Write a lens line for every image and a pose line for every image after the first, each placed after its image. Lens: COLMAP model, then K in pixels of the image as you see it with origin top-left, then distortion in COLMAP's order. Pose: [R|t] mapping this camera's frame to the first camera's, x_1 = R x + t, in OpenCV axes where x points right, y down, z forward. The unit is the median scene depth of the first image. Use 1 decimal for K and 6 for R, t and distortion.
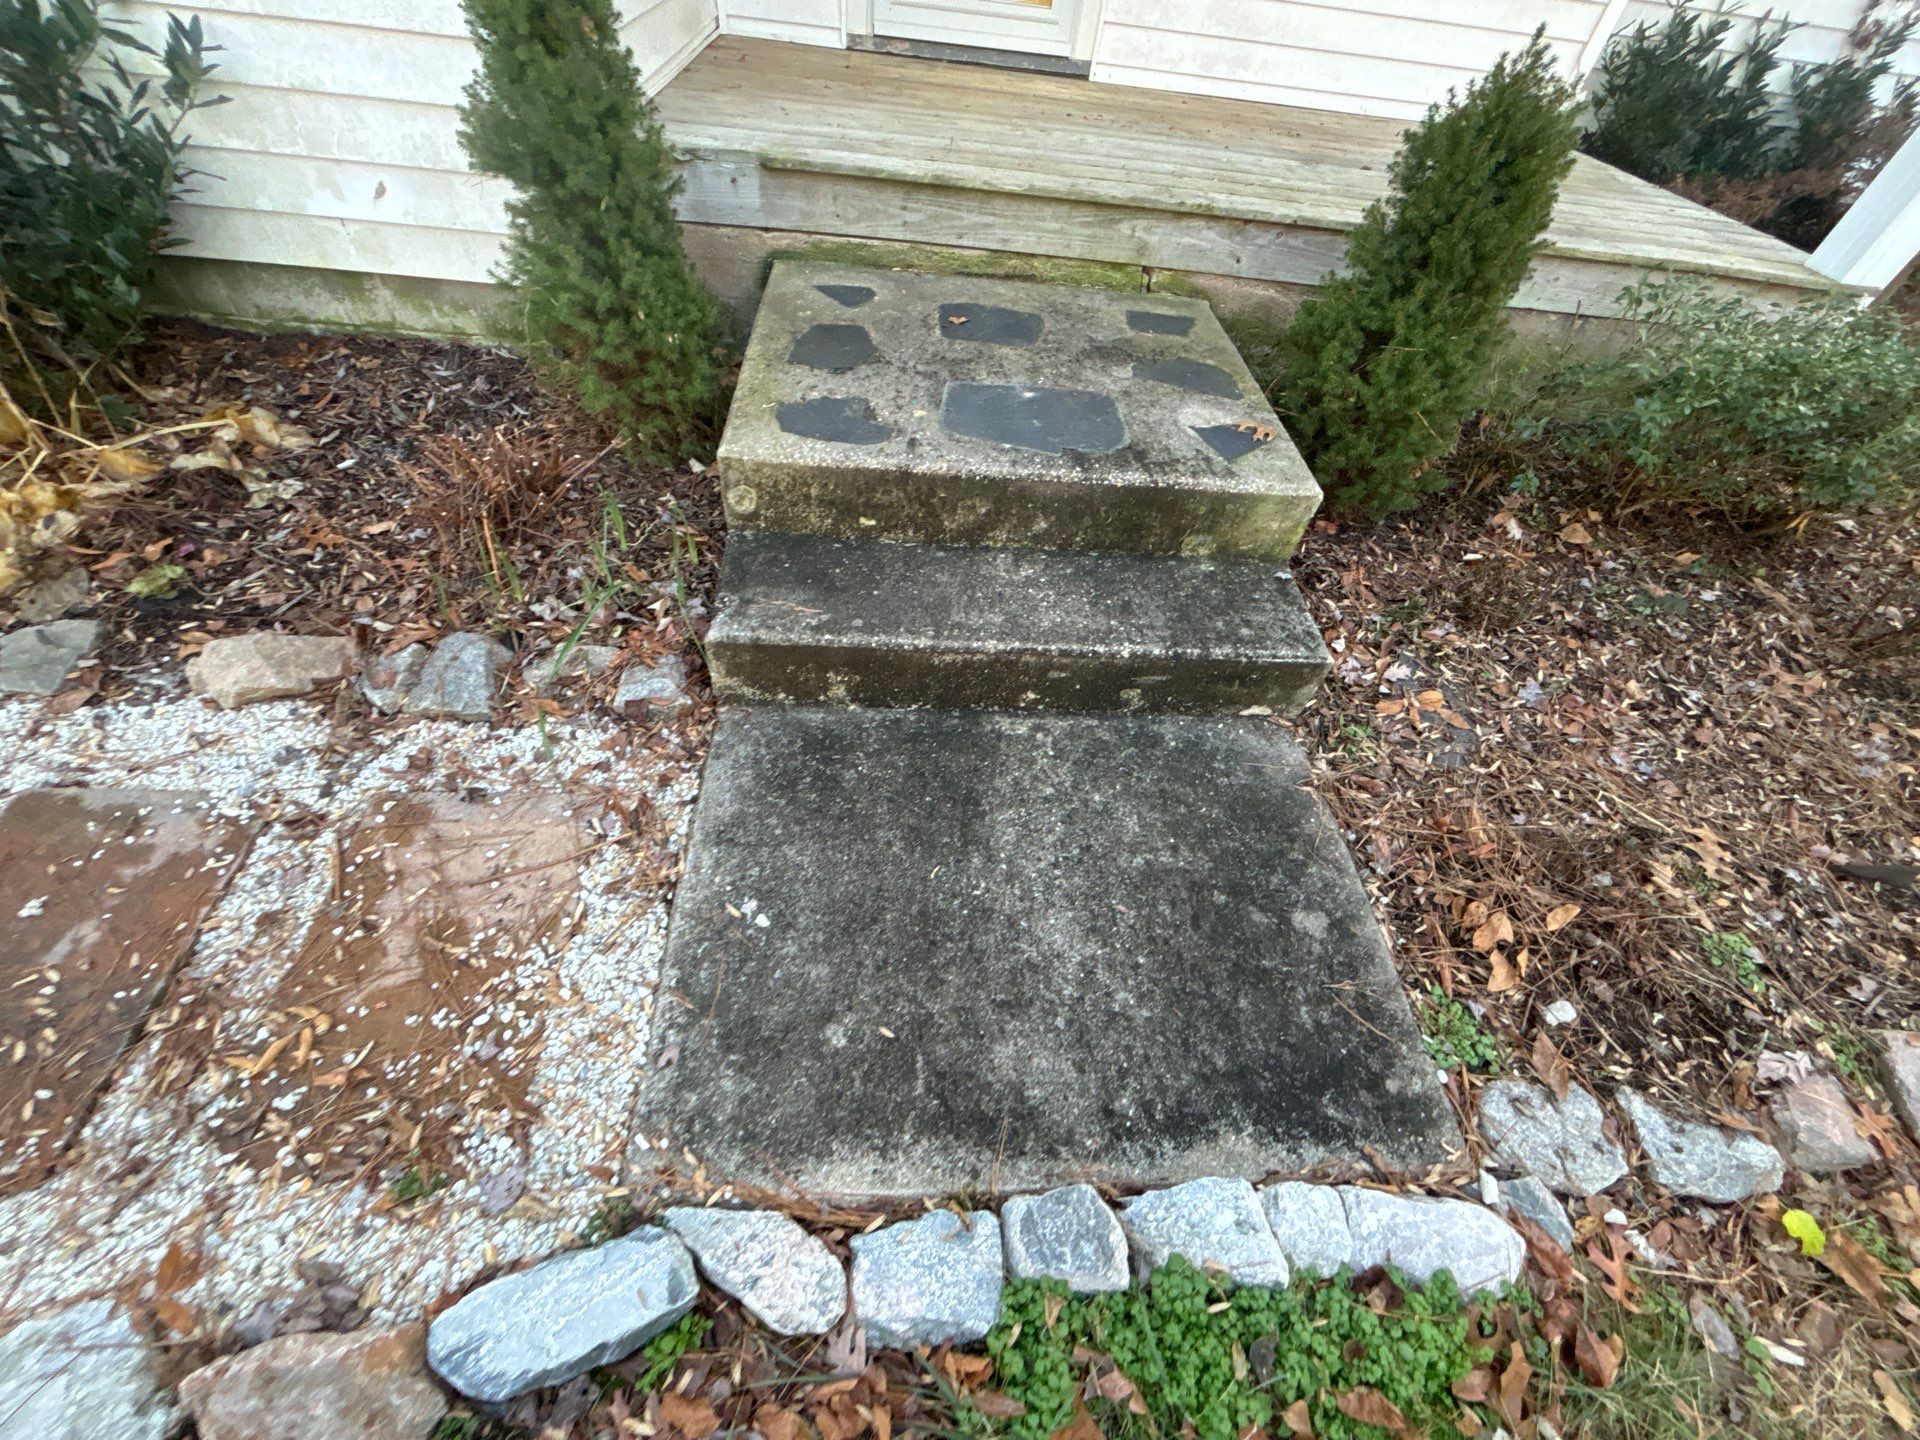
lens RADIAL K [[771.6, 0, 960.0], [0, 771.6, 720.0], [0, 0, 1]] dist [0.000289, -0.000070]
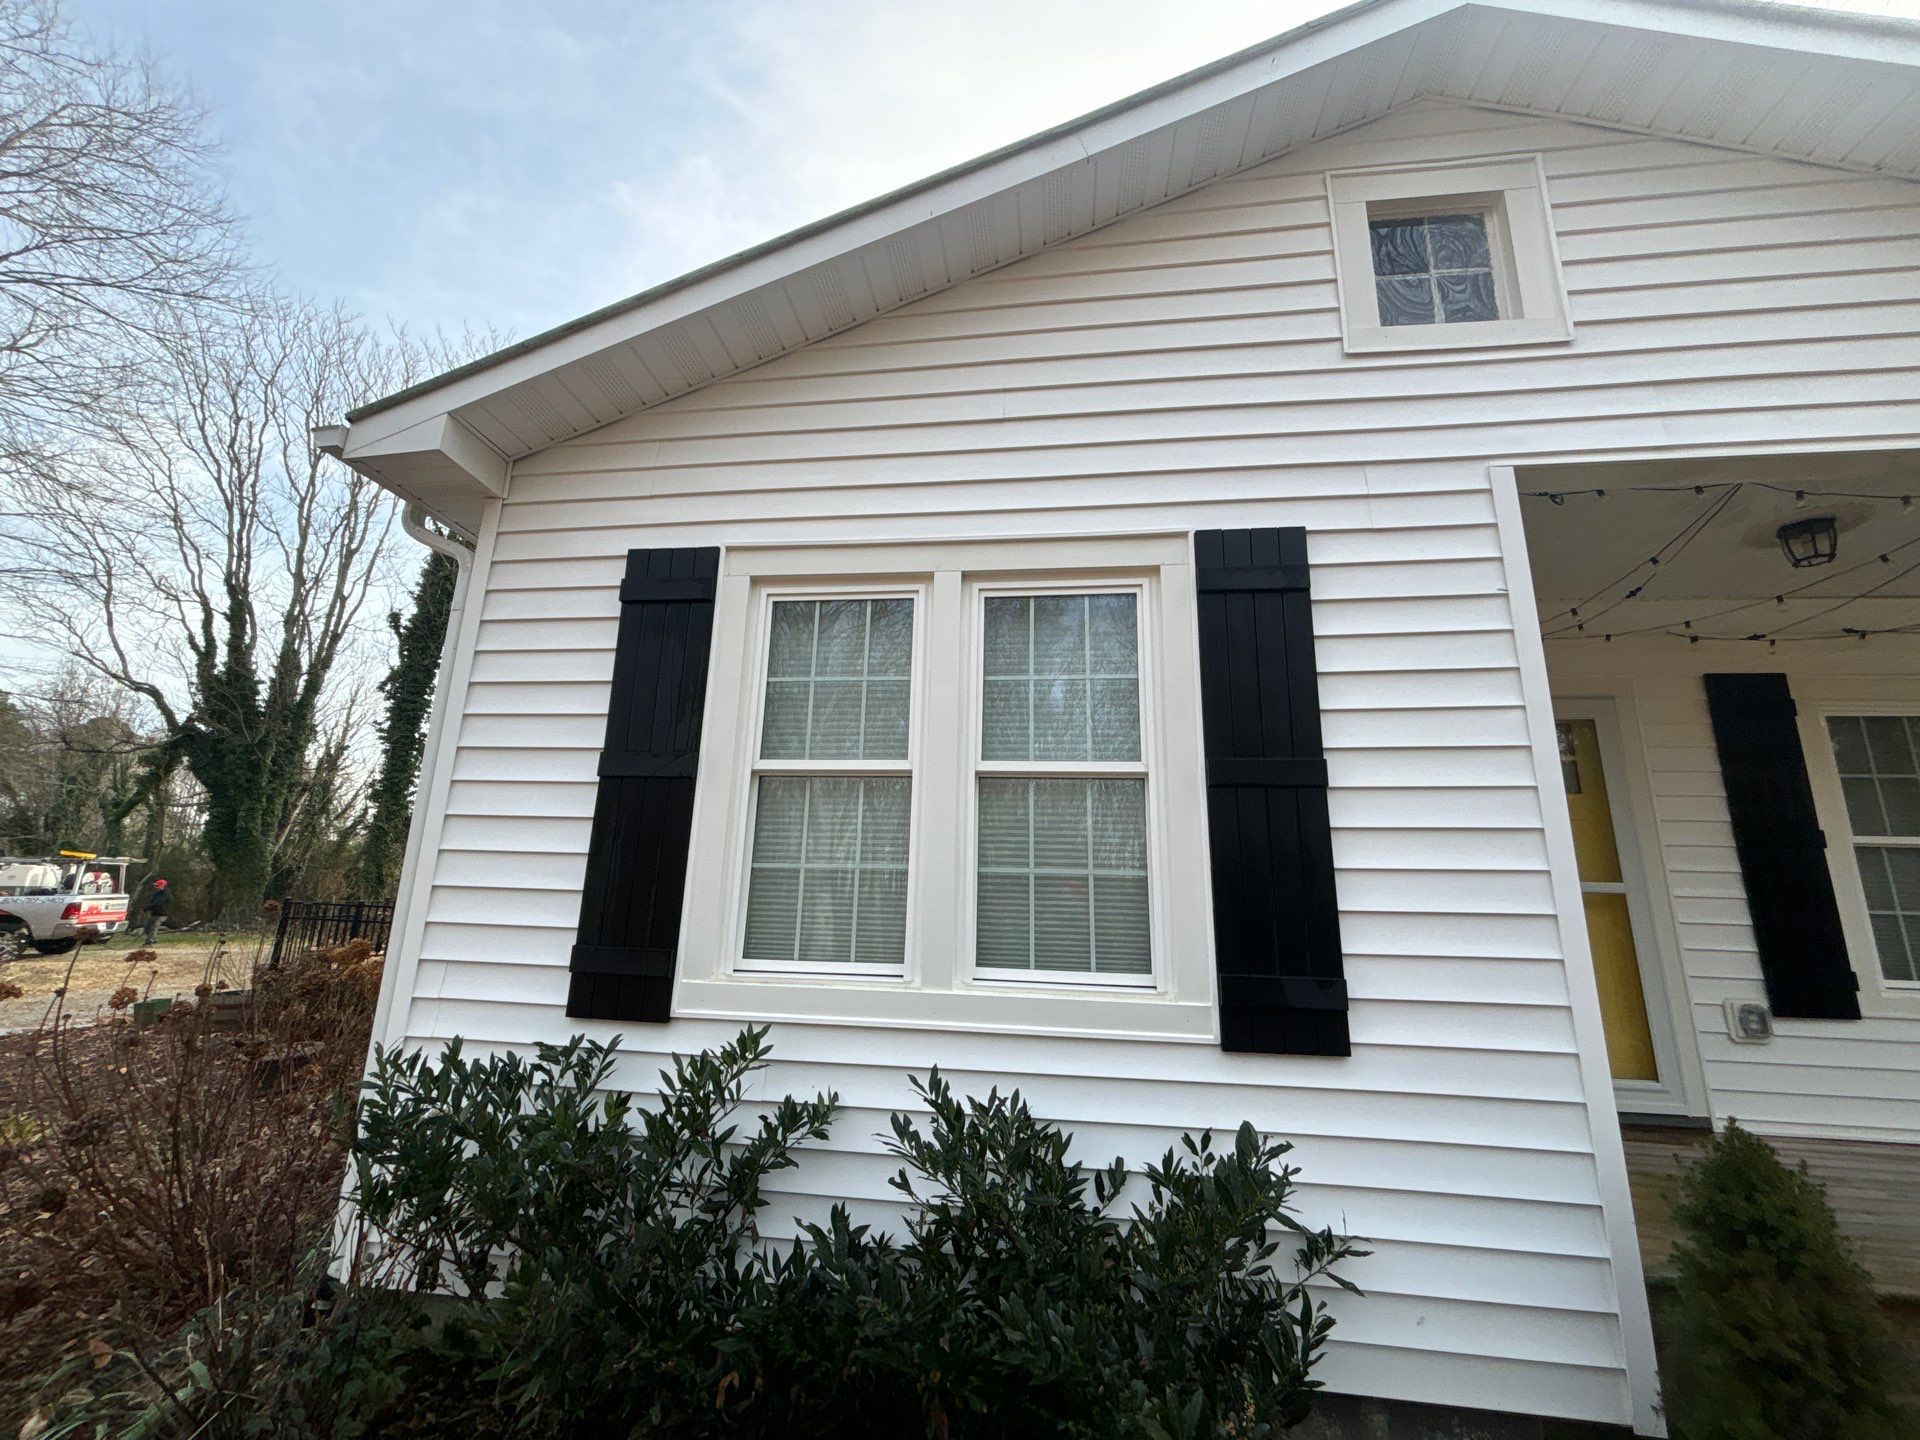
lens RADIAL K [[771.6, 0, 960.0], [0, 771.6, 720.0], [0, 0, 1]] dist [0.000289, -0.000070]
pose [[0.982039, -0.112415, -0.151530, -1.121728], [-0.081421, 0.471994, -0.877834, -0.068934], [0.170203, 0.874405, 0.454364, -0.359243]]
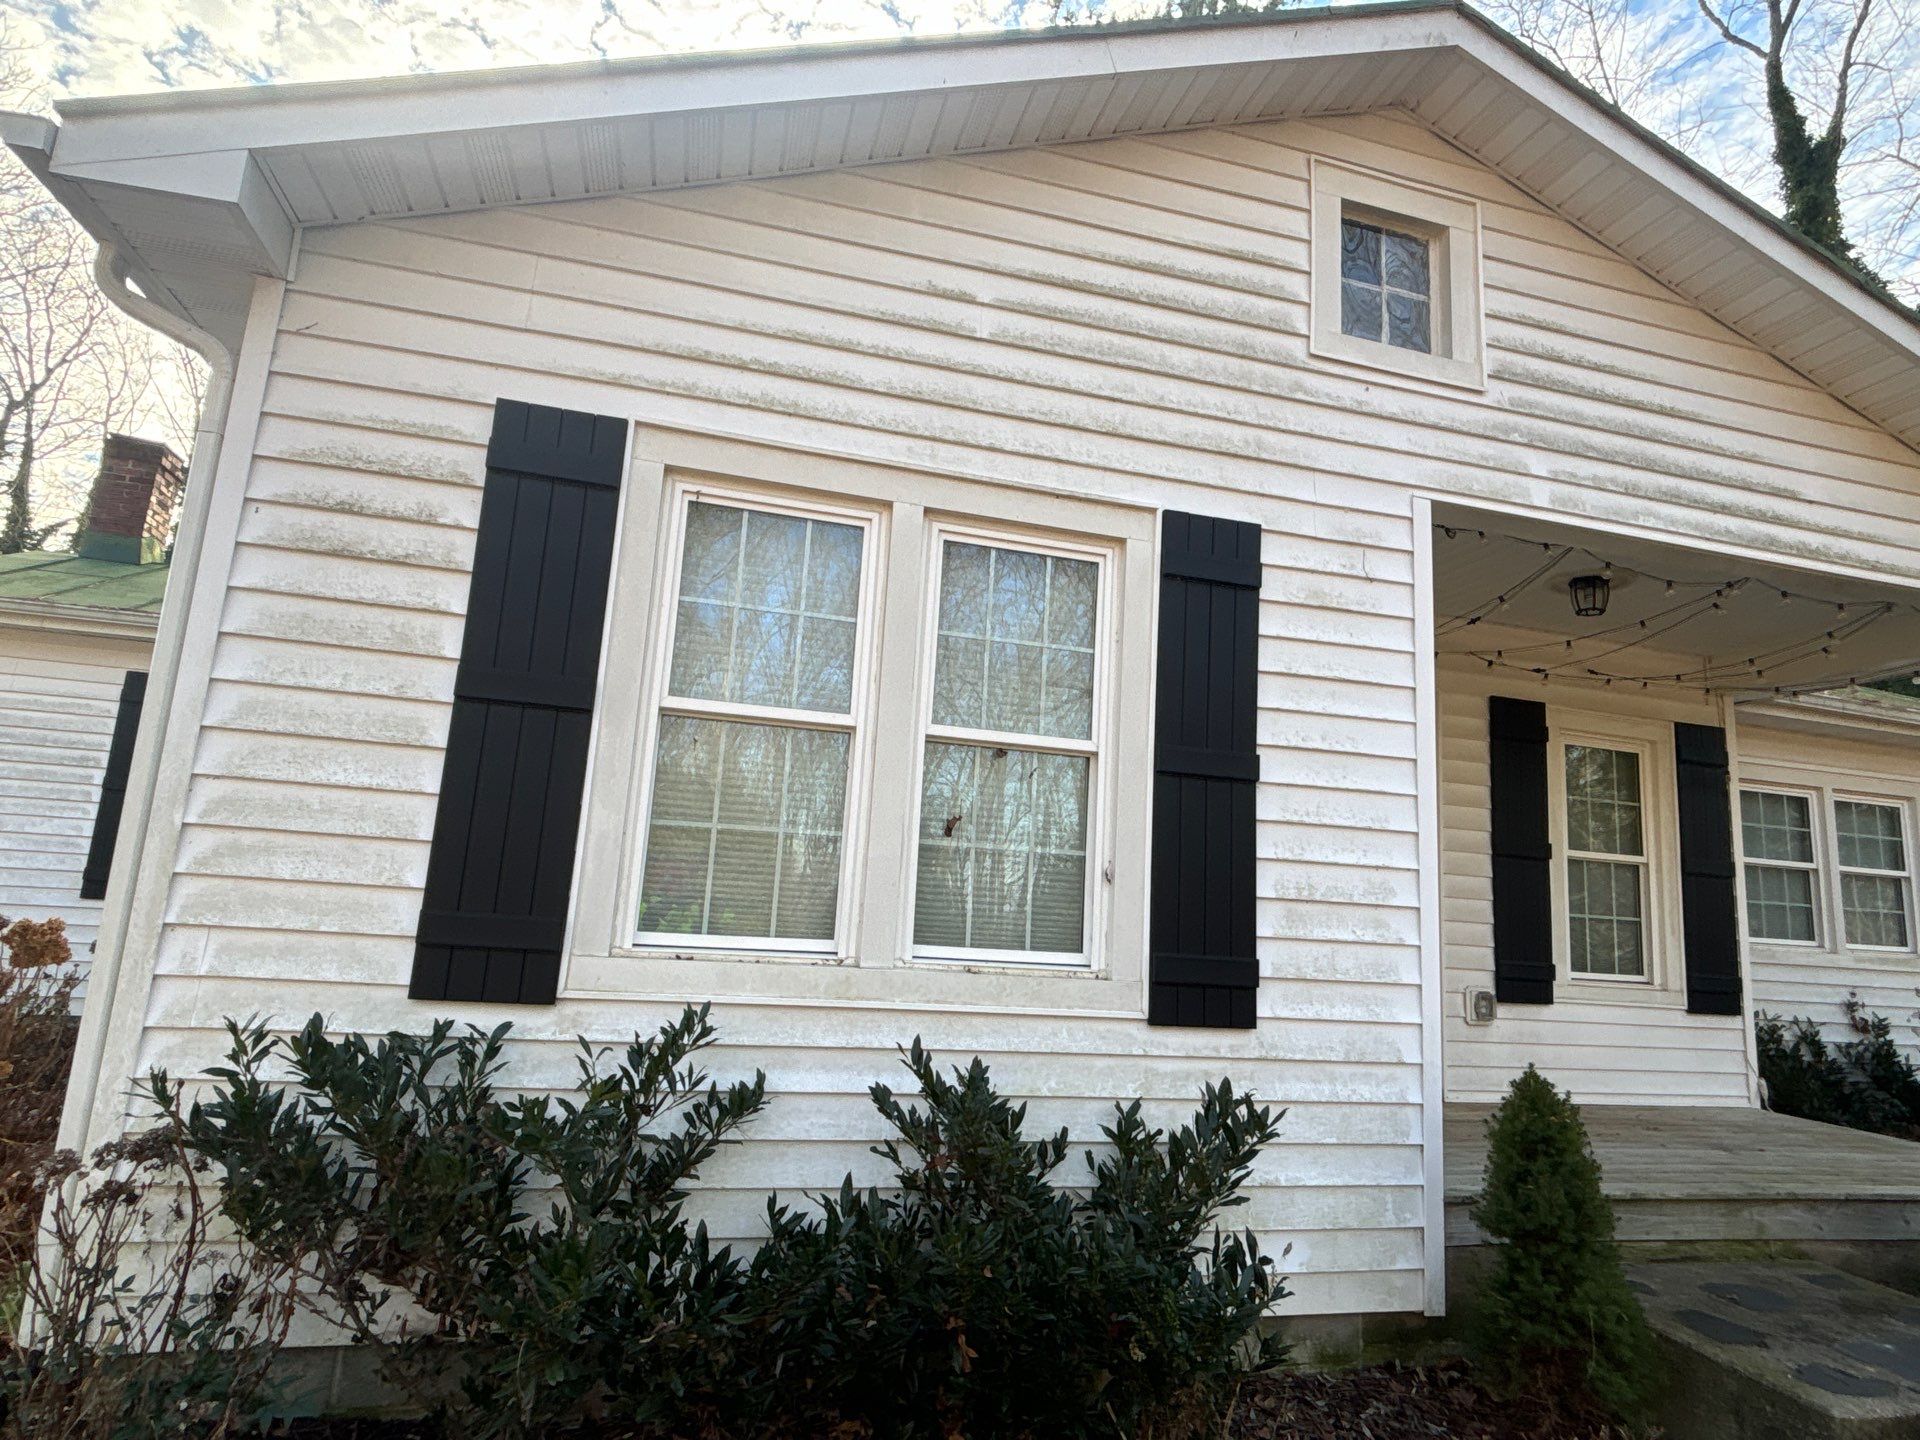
lens RADIAL K [[1042.9, 0, 960.0], [0, 1042.9, 720.0], [0, 0, 1]] dist [0.005026, -0.000446]
pose [[0.976881, -0.004017, 0.213744, -1.621807], [0.181499, 0.543895, -0.819290, 0.146862], [-0.112963, 0.839143, 0.532050, -0.573588]]
